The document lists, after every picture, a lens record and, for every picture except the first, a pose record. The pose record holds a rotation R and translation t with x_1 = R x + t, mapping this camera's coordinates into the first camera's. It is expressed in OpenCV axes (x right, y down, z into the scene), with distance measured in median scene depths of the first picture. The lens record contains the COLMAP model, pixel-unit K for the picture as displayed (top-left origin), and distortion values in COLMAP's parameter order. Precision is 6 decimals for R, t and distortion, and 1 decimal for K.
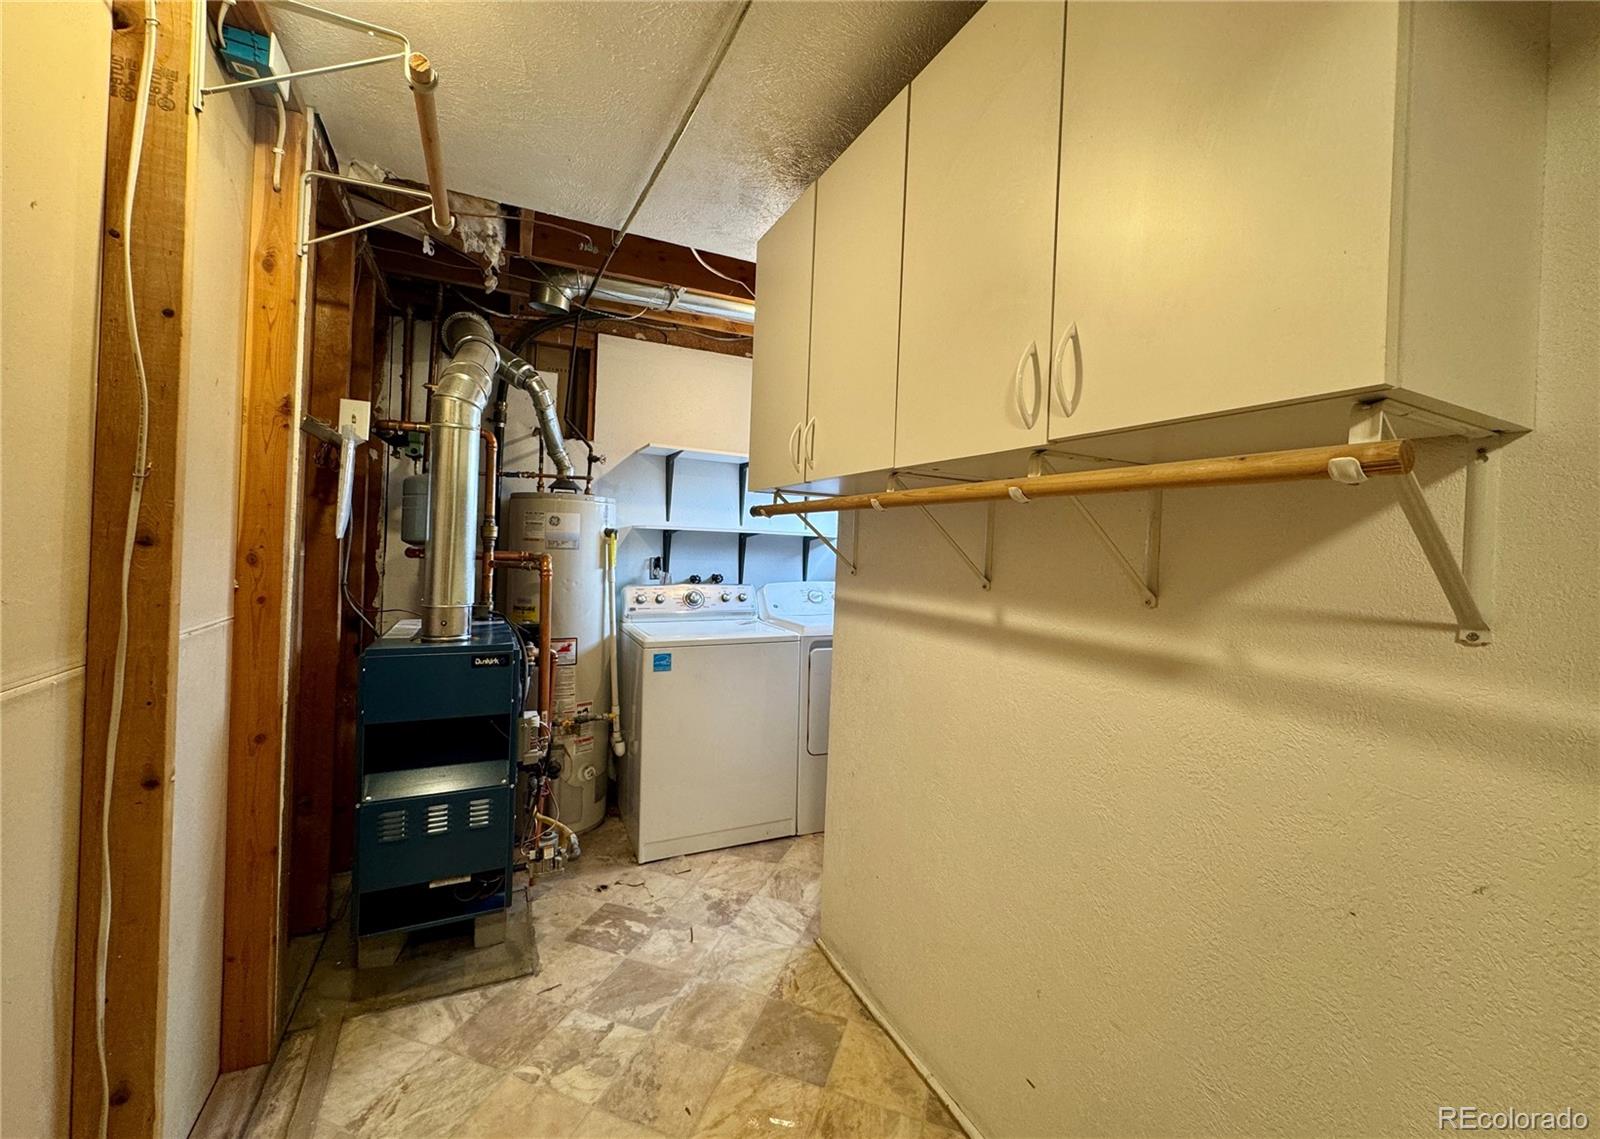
lens RADIAL K [[644.8, 0, 801.1], [0, 644.8, 544.5], [0, 0, 1]] dist [0.000202, -0.000010]
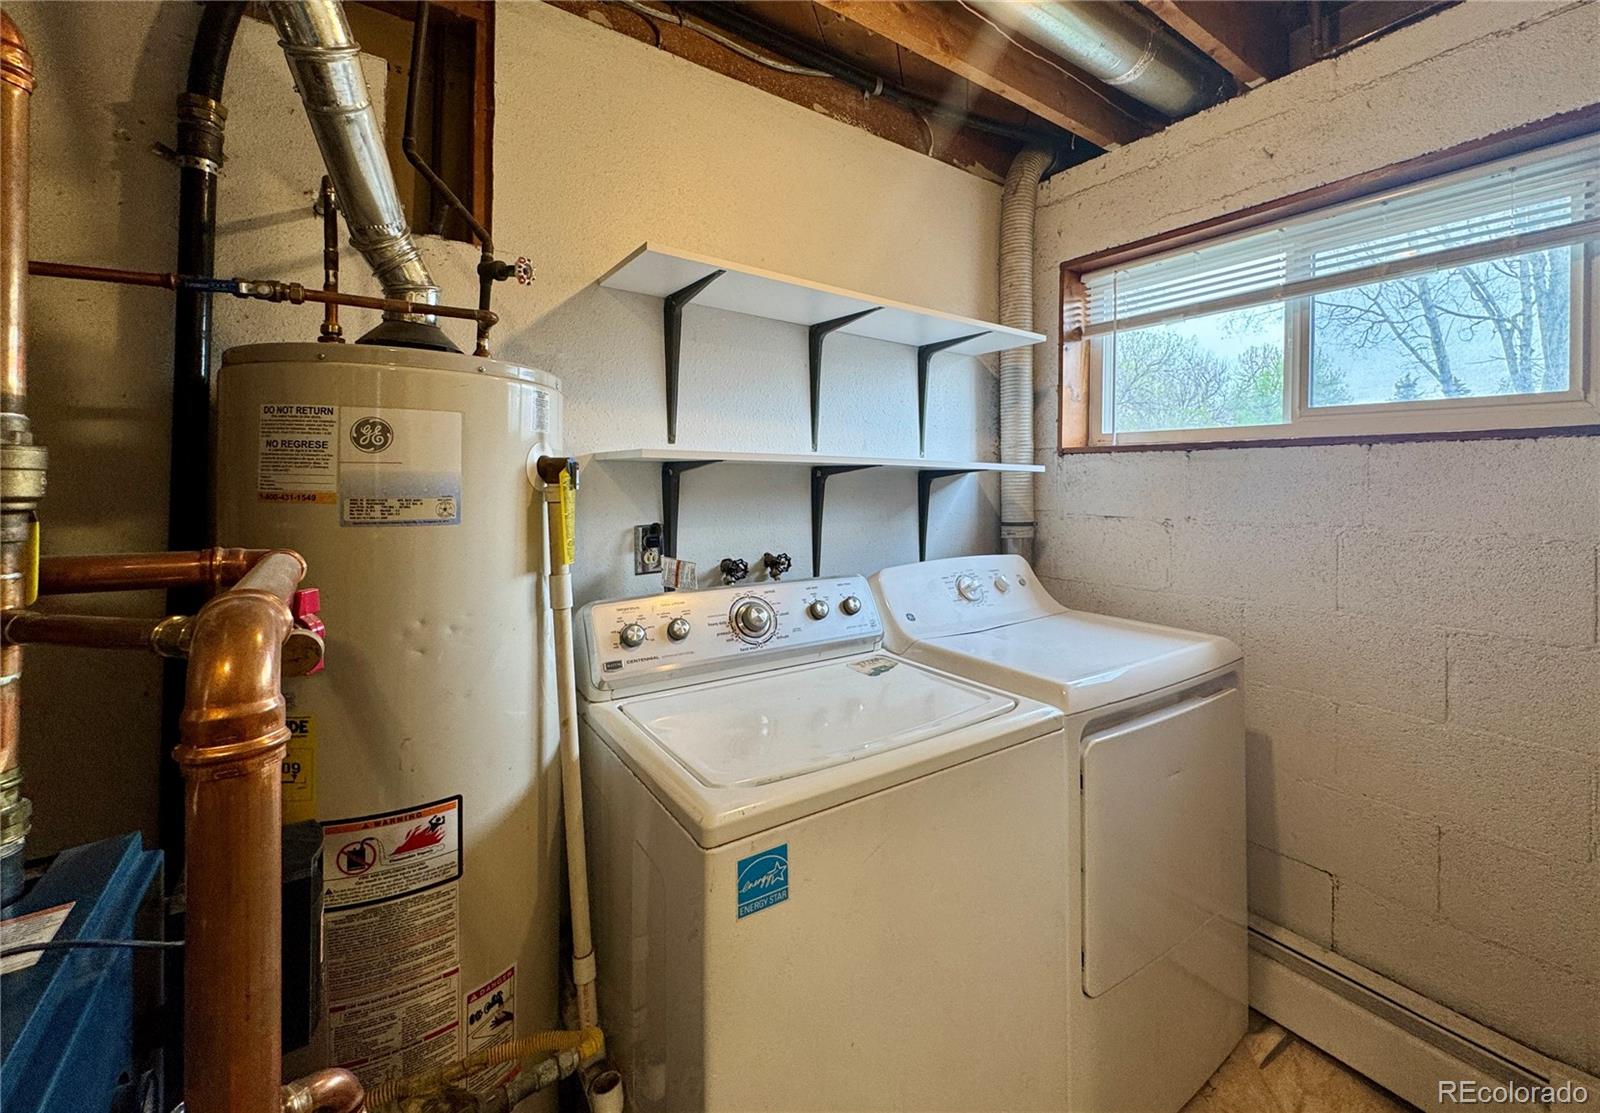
lens RADIAL K [[674.2, 0, 839.1], [0, 674.2, 477.8], [0, 0, 1]] dist [-0.001097, 0.000155]
pose [[0.981539, -0.025749, 0.189521, -0.202032], [0.026018, 0.999661, 0.001068, -0.009452], [-0.189484, 0.003883, 0.981876, 0.575812]]
